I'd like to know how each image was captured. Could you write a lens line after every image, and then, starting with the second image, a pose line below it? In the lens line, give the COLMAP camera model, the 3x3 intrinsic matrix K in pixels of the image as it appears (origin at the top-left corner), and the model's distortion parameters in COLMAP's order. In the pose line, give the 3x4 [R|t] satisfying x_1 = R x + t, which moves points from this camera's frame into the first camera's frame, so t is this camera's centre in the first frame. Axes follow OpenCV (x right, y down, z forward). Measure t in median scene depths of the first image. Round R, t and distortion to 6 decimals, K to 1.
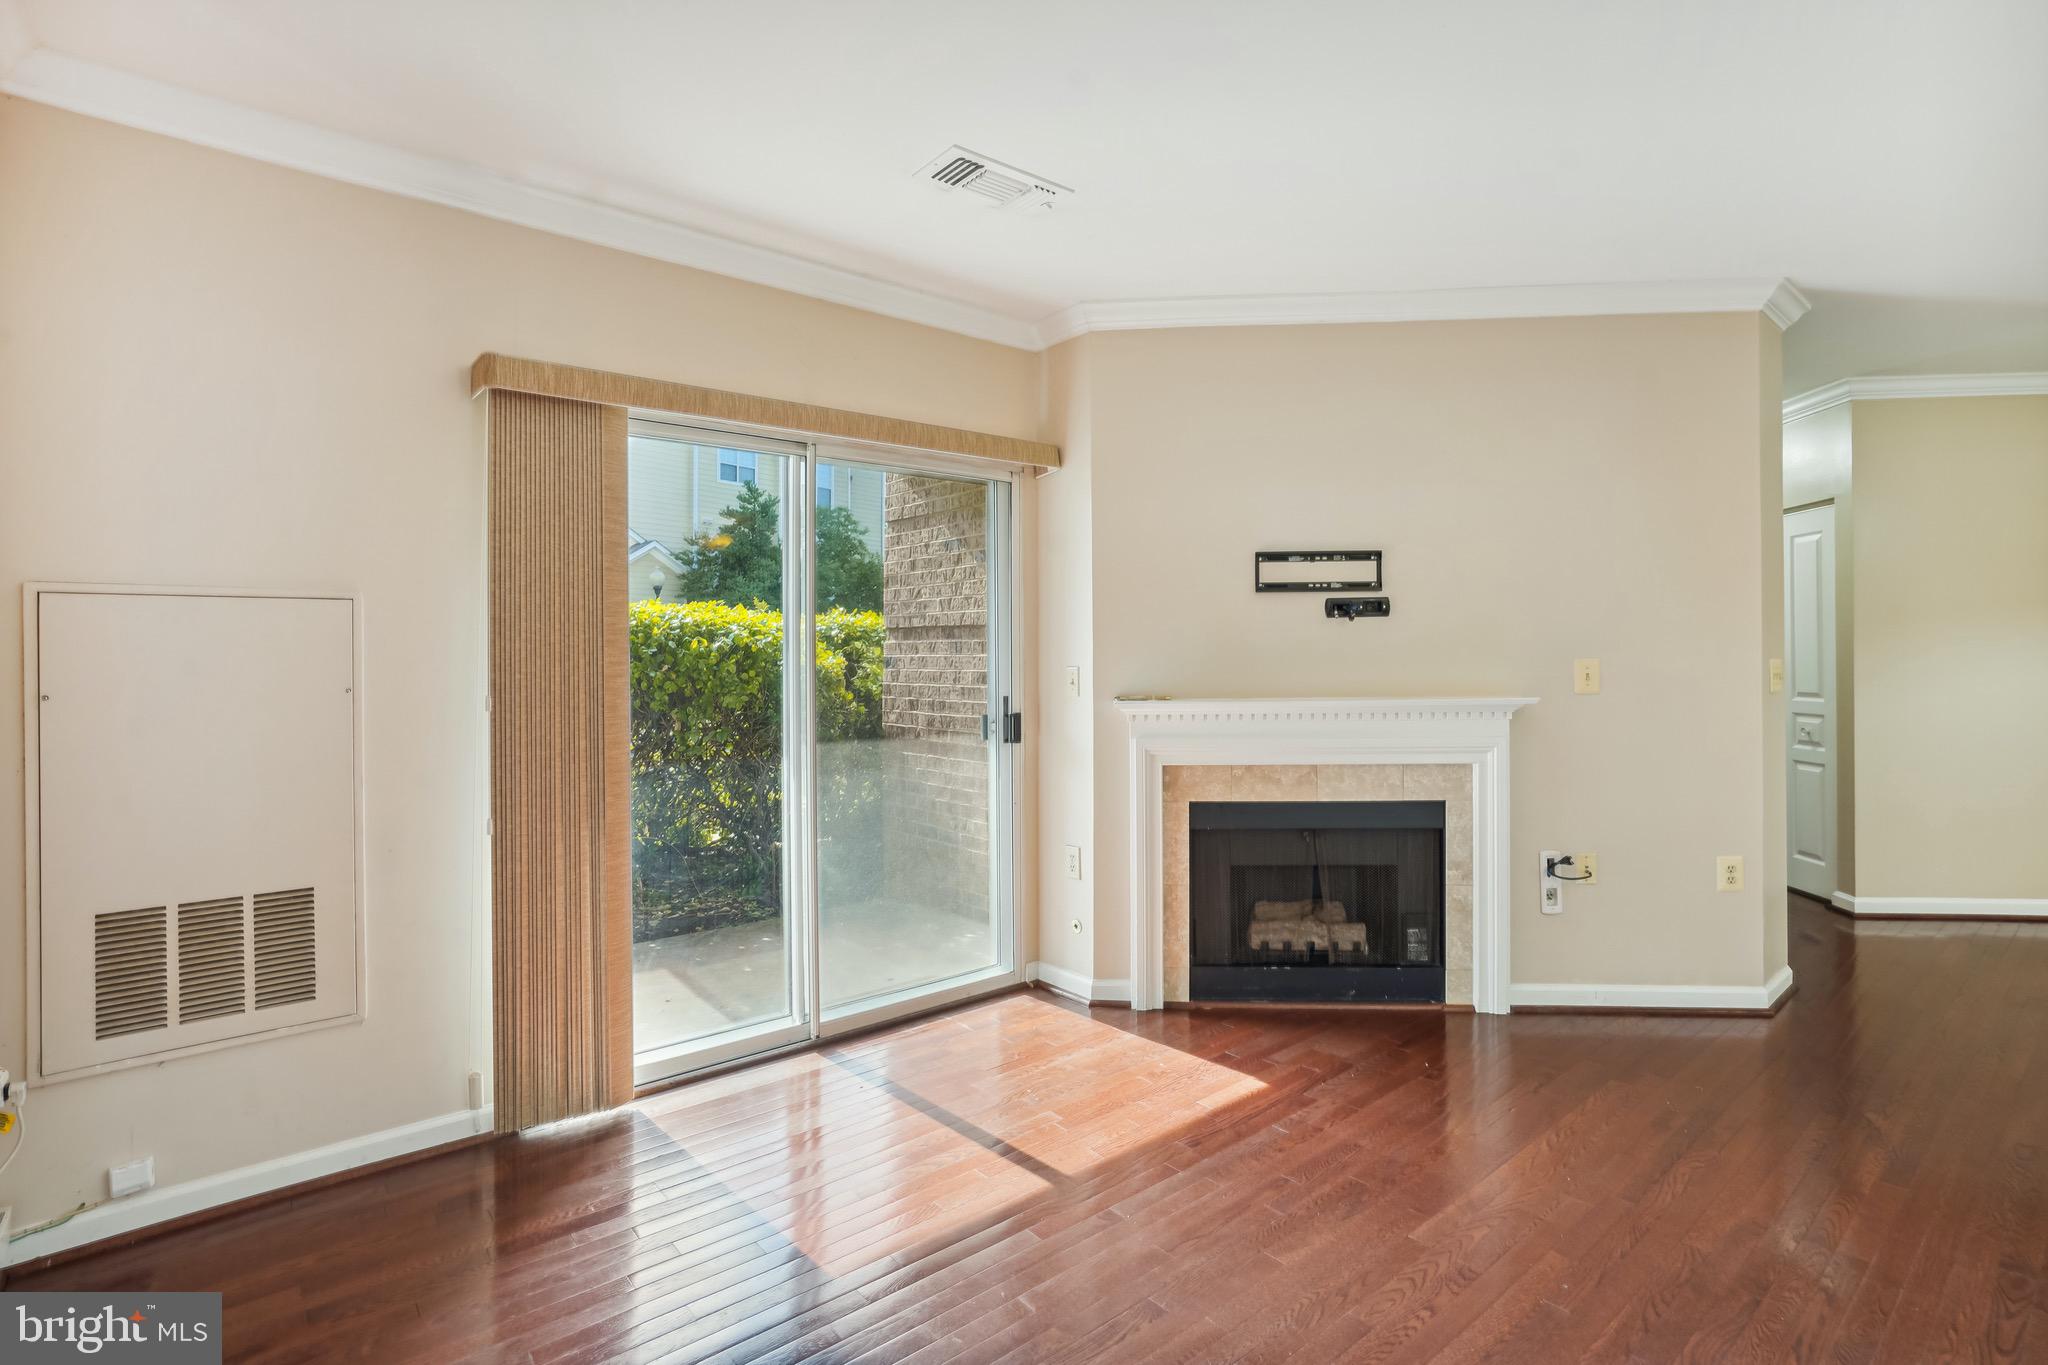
lens RADIAL K [[977.1, 0, 1031.8], [0, 977.1, 684.8], [0, 0, 1]] dist [-0.033299, 0.001417]
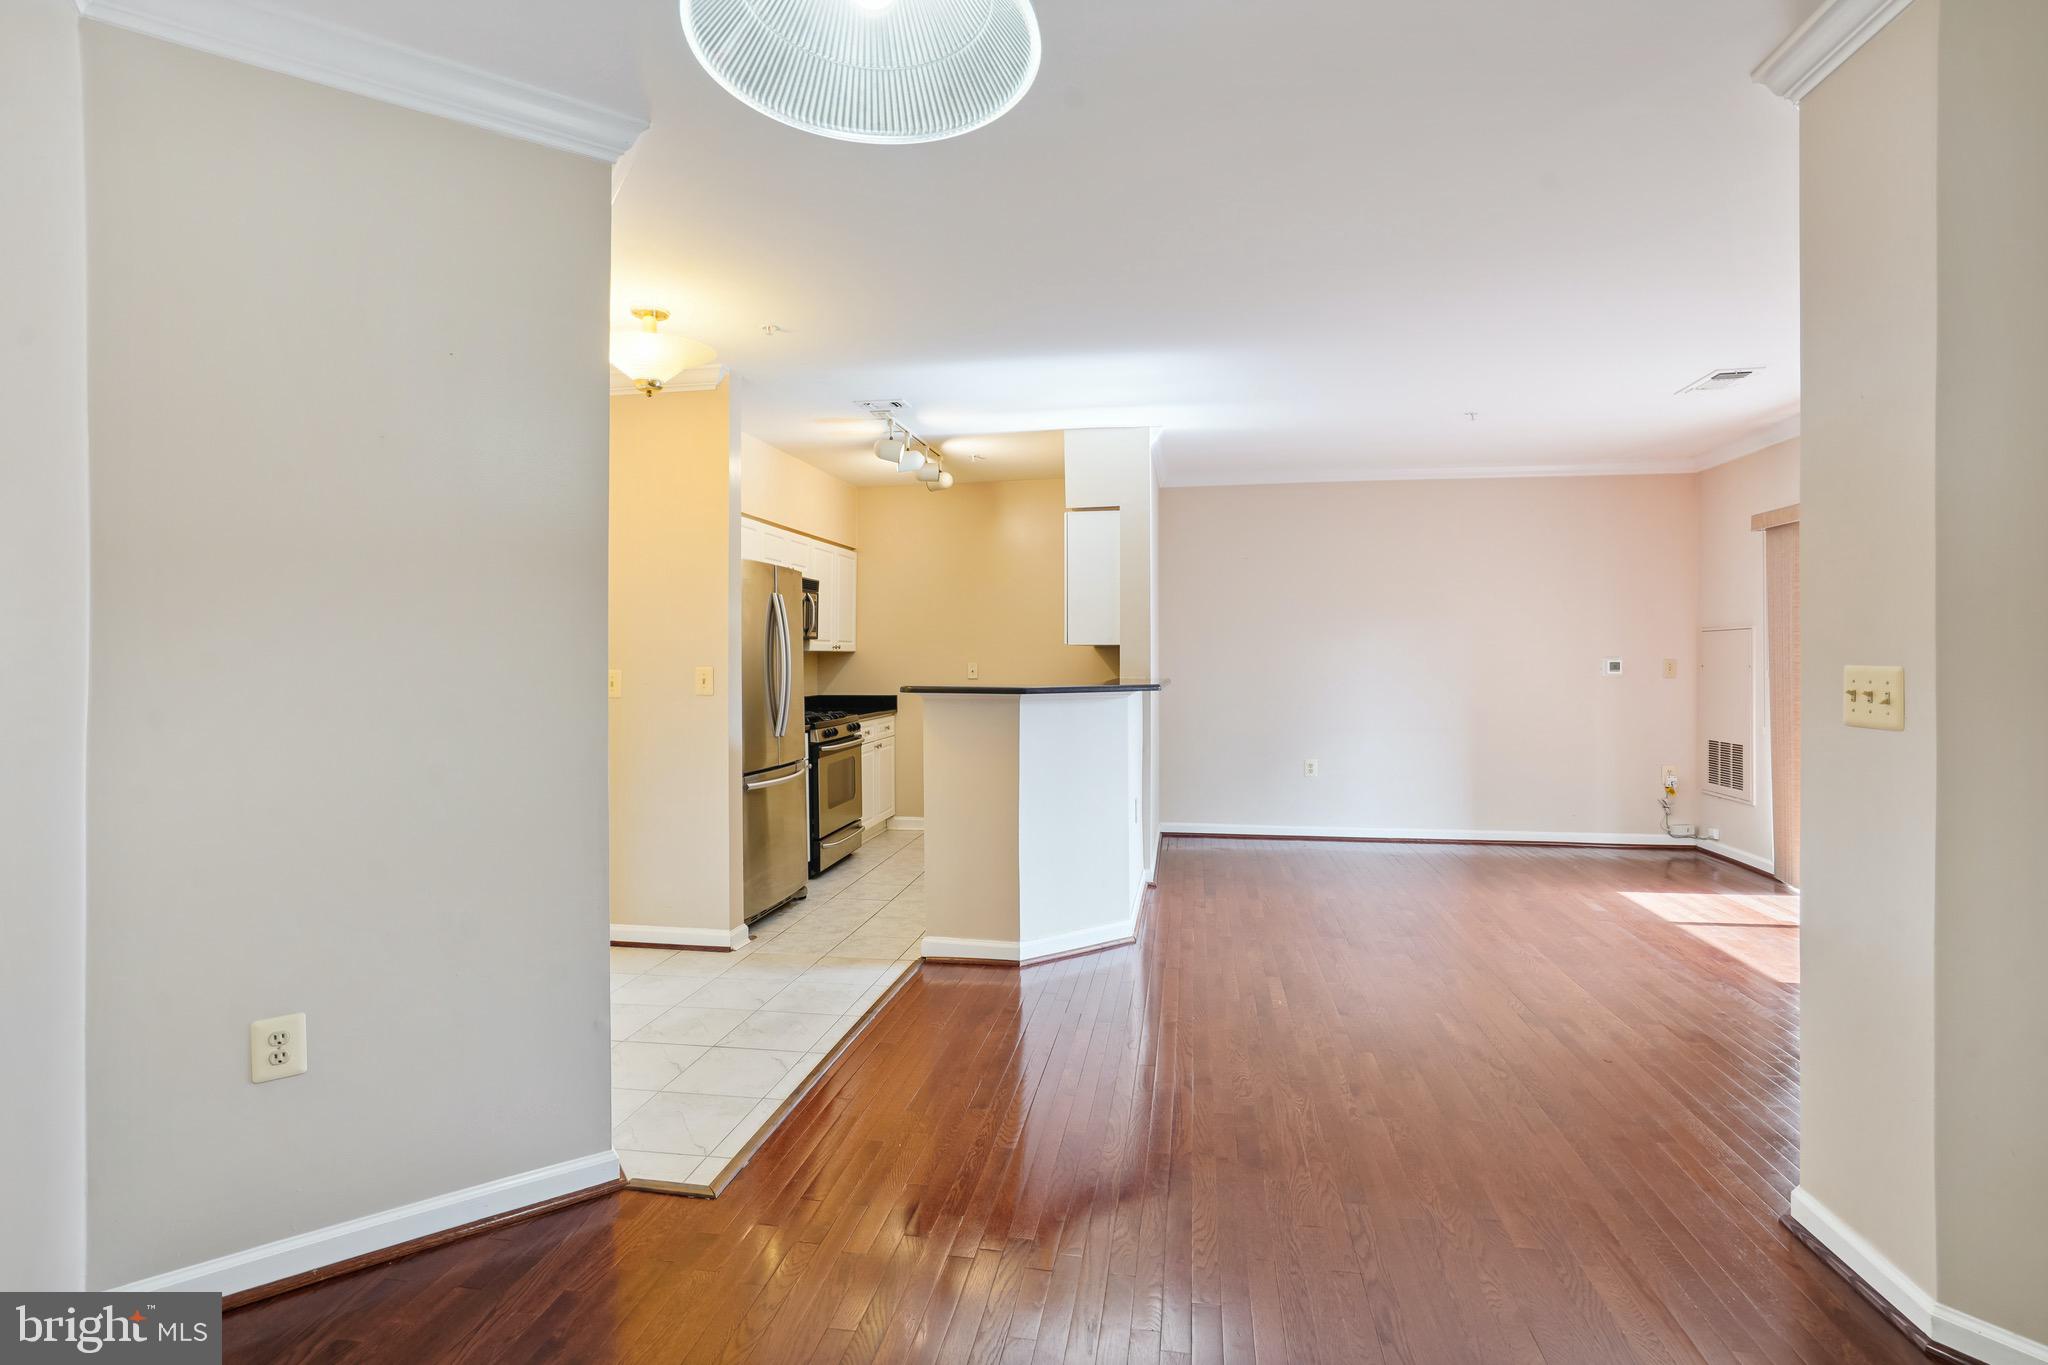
lens RADIAL K [[942.6, 0, 1027.5], [0, 942.6, 655.1], [0, 0, 1]] dist [-0.001973, 0.000112]
pose [[-0.757491, 0.011083, -0.652751, 1.501861], [-0.003465, 0.999774, 0.020997, -0.043491], [0.652836, 0.018166, -0.757281, 1.099366]]
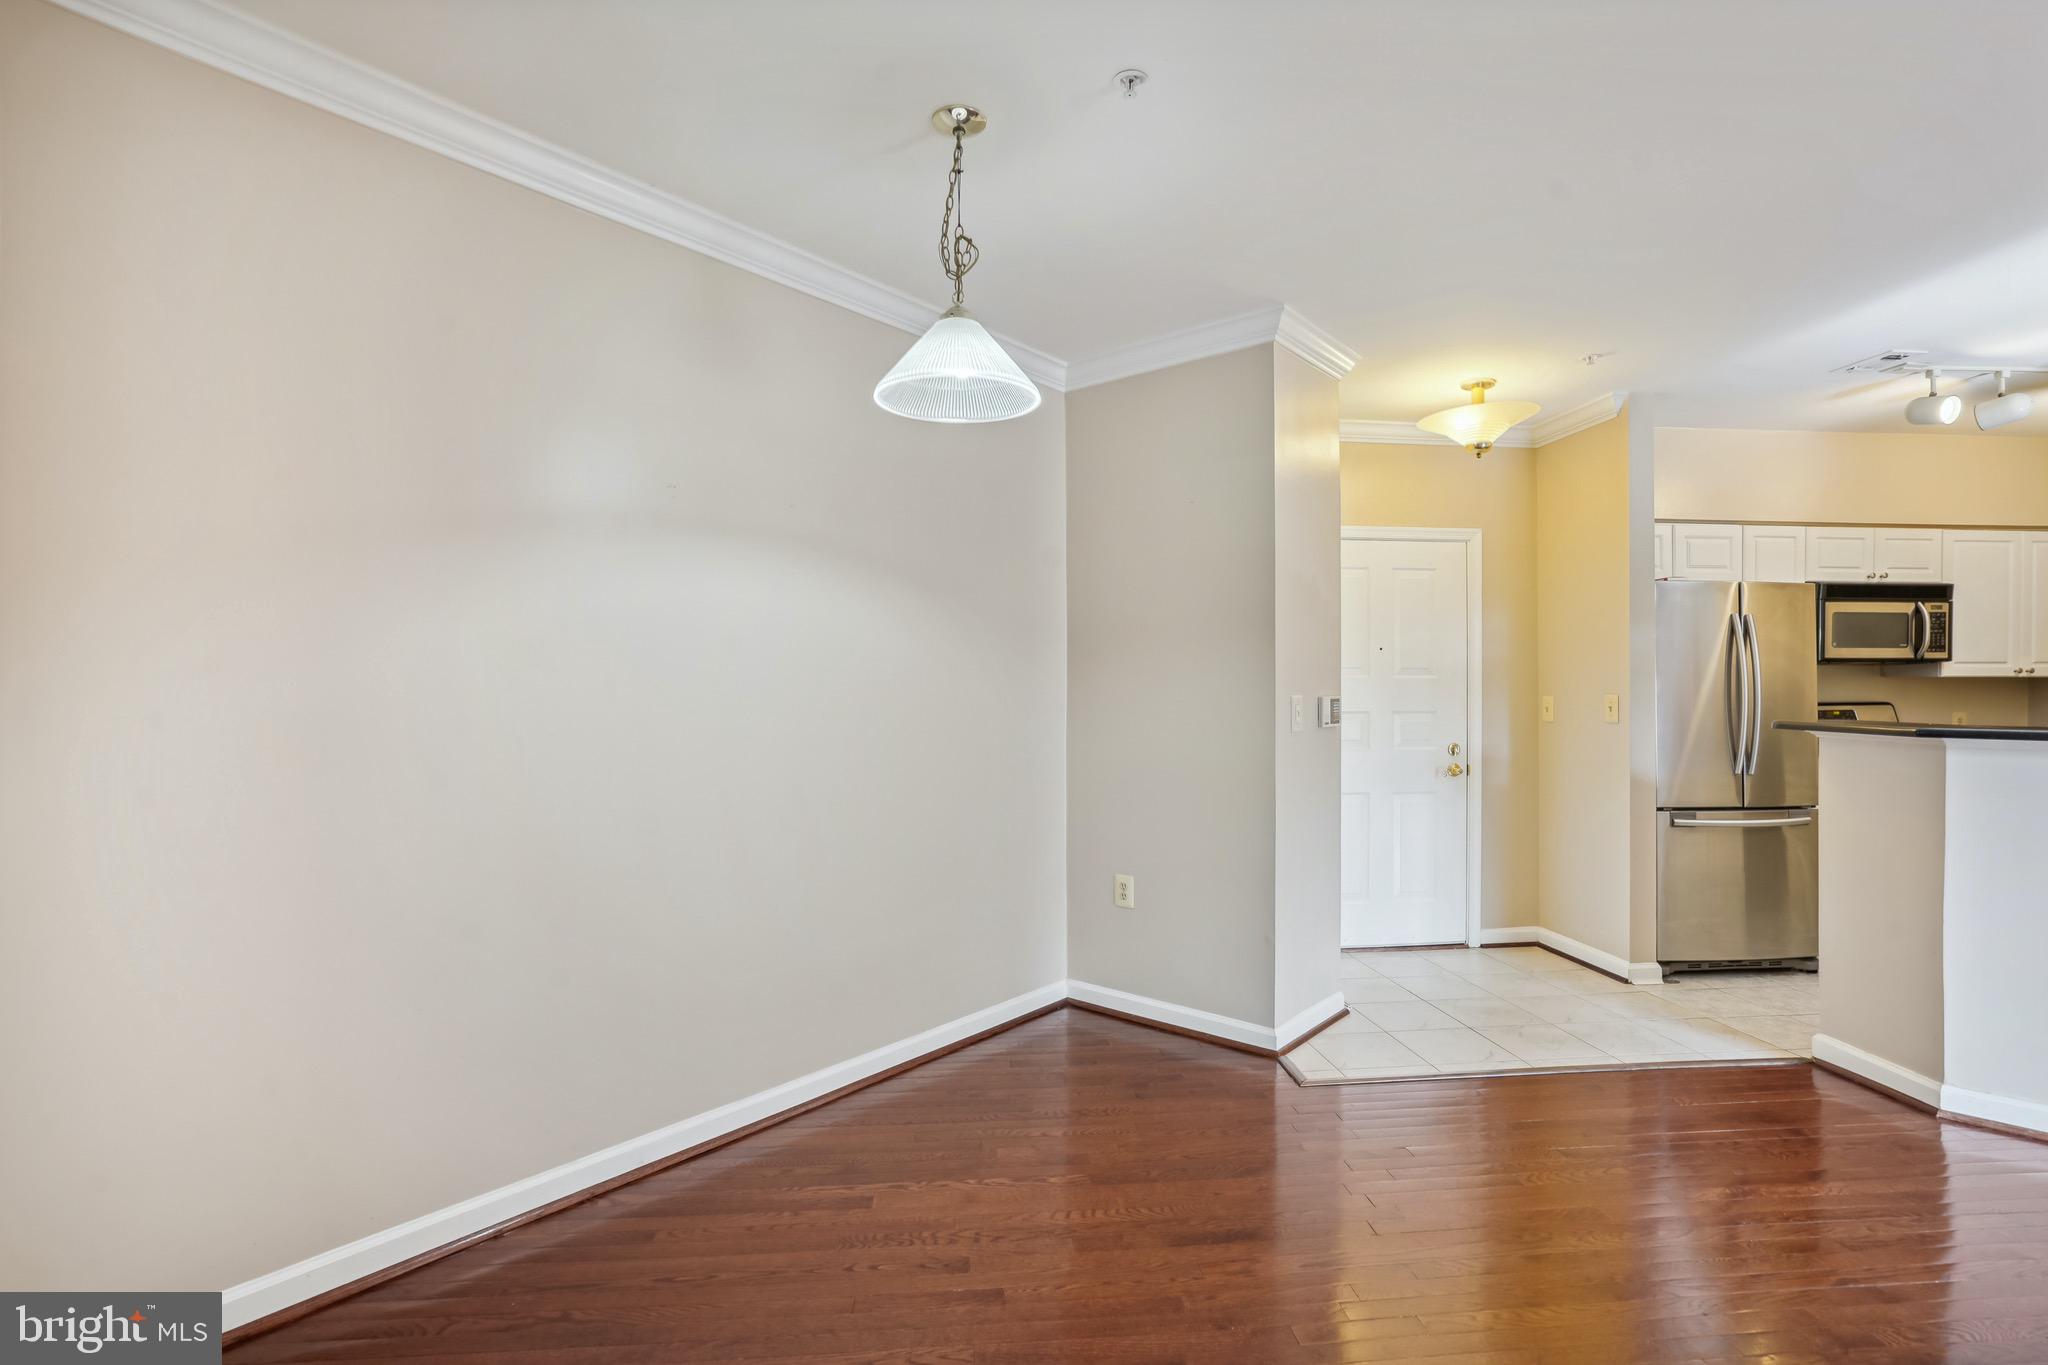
lens RADIAL K [[952.3, 0, 1024.0], [0, 952.3, 682.5], [0, 0, 1]] dist [-0.002346, 0.000390]
pose [[-0.828512, 0.007867, 0.559916, 0.970790], [0.016944, 0.999796, 0.011026, -0.042573], [-0.559714, 0.018623, -0.828476, 1.353513]]
